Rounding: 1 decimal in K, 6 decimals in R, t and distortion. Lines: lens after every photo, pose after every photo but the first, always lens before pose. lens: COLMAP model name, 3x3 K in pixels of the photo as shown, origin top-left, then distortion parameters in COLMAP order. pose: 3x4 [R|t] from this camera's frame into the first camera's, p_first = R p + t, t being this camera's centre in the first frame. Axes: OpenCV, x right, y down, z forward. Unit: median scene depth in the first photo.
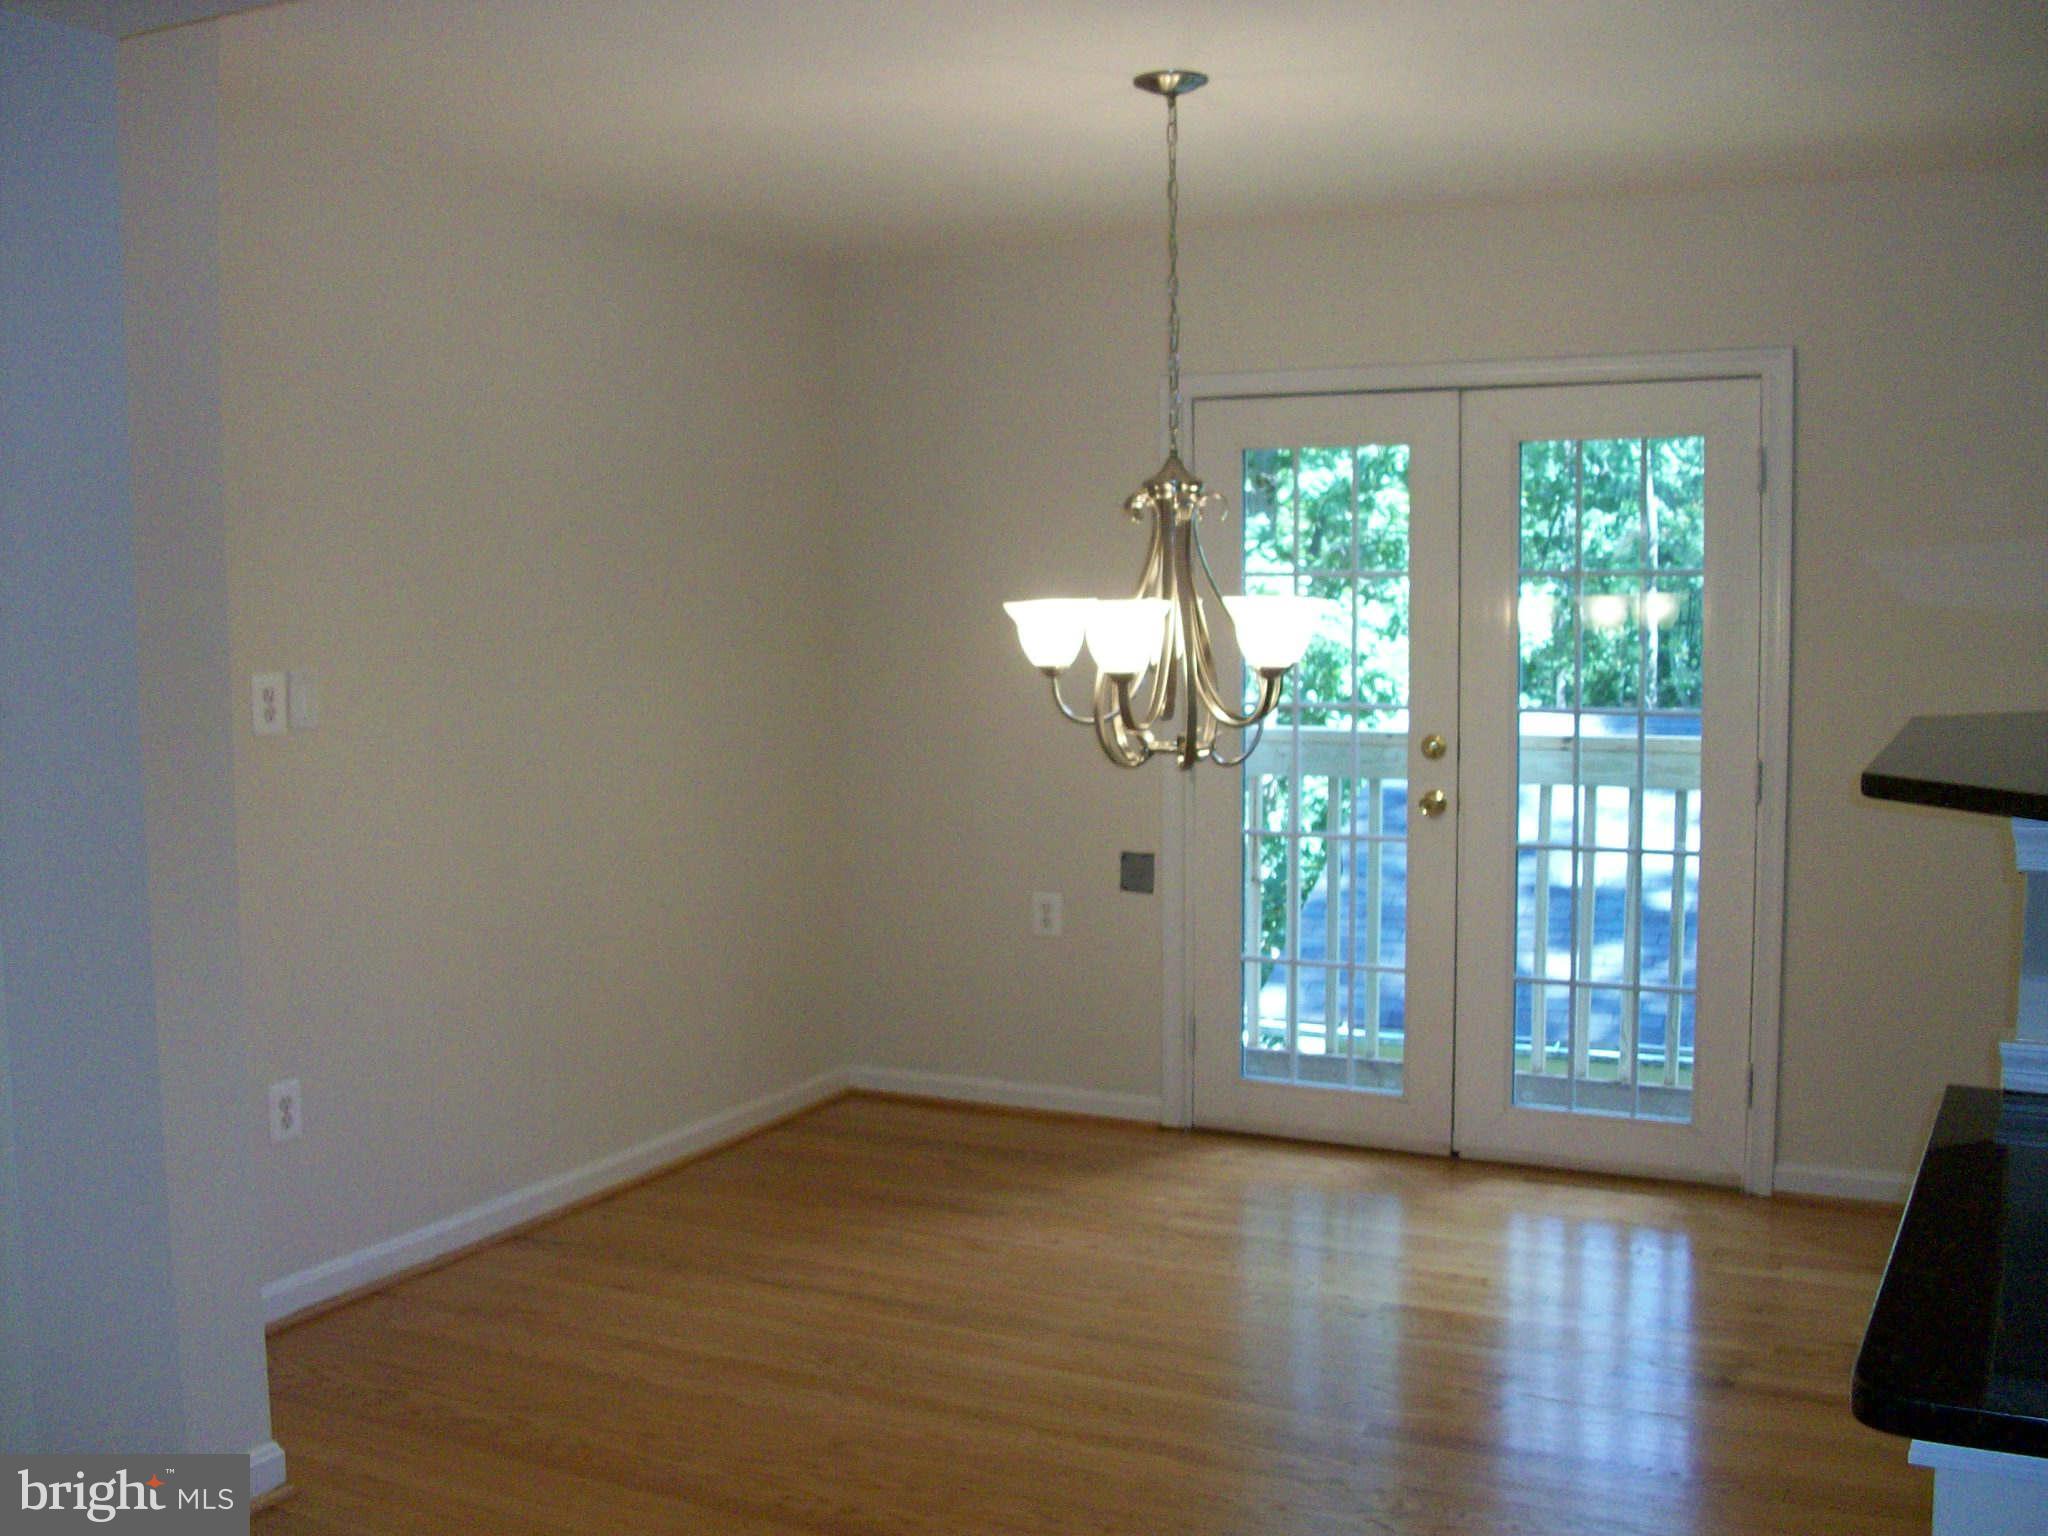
lens RADIAL K [[2073.5, 0, 1024.0], [0, 2073.5, 768.0], [0, 0, 1]] dist [-0.163826, 0.120813]
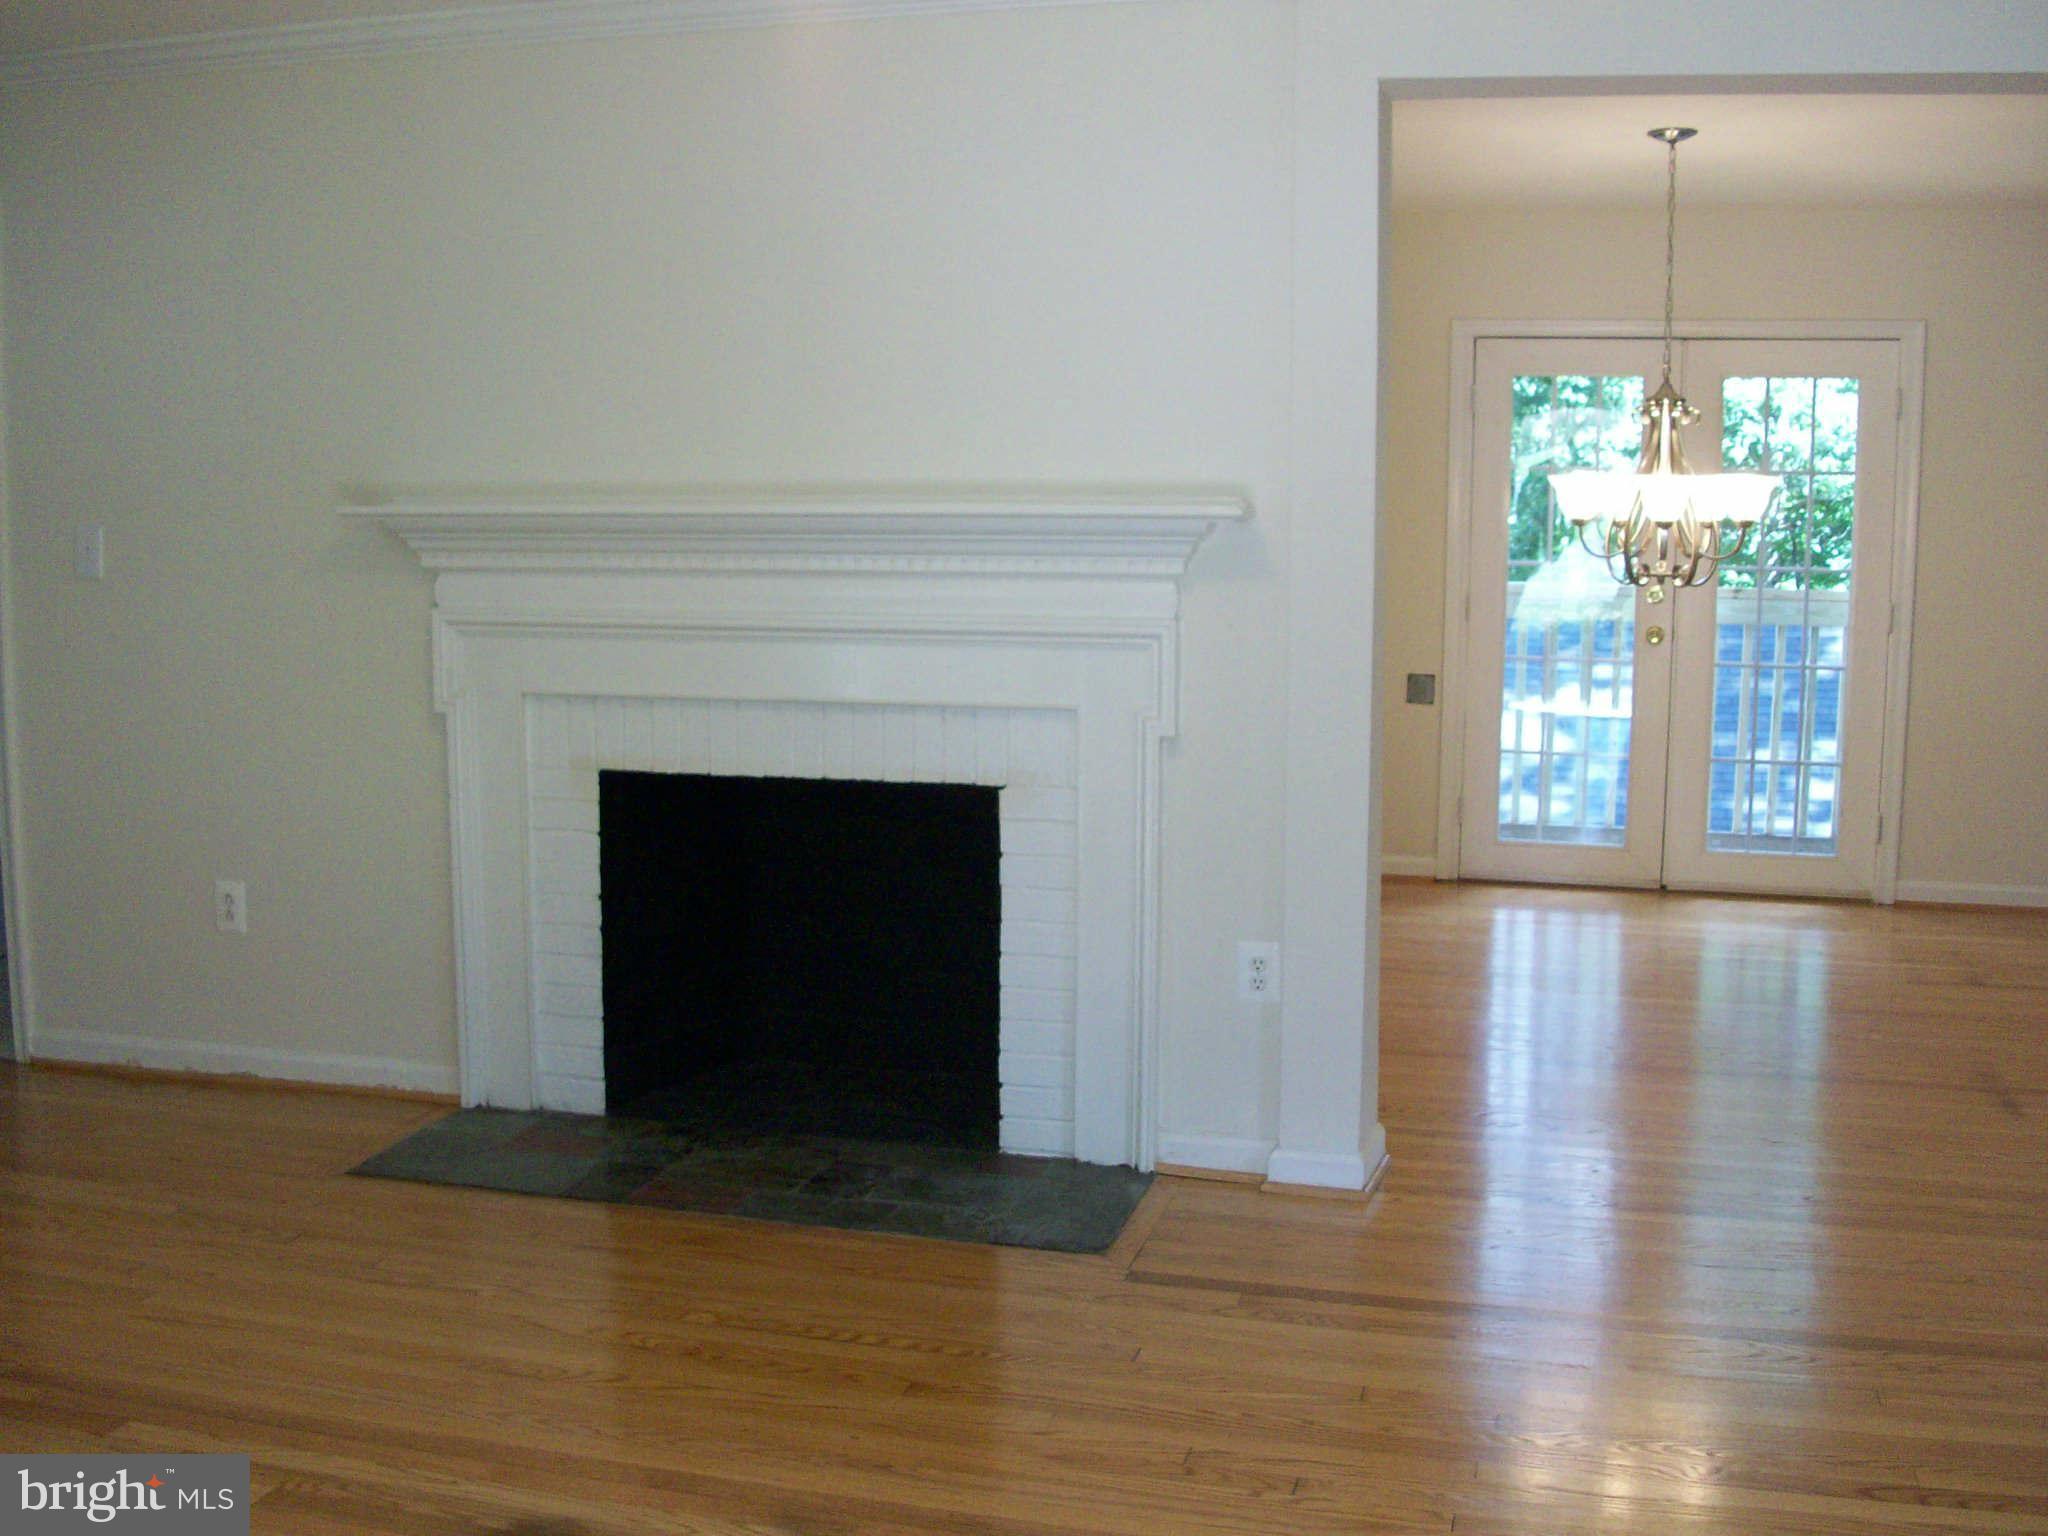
lens RADIAL K [[2073.5, 0, 1024.0], [0, 2073.5, 768.0], [0, 0, 1]] dist [-0.163826, 0.120813]
pose [[0.977490, -0.009523, 0.210765, -0.542042], [0.002140, 0.999377, 0.035230, 0.060843], [-0.210969, -0.033986, 0.976902, -0.283950]]
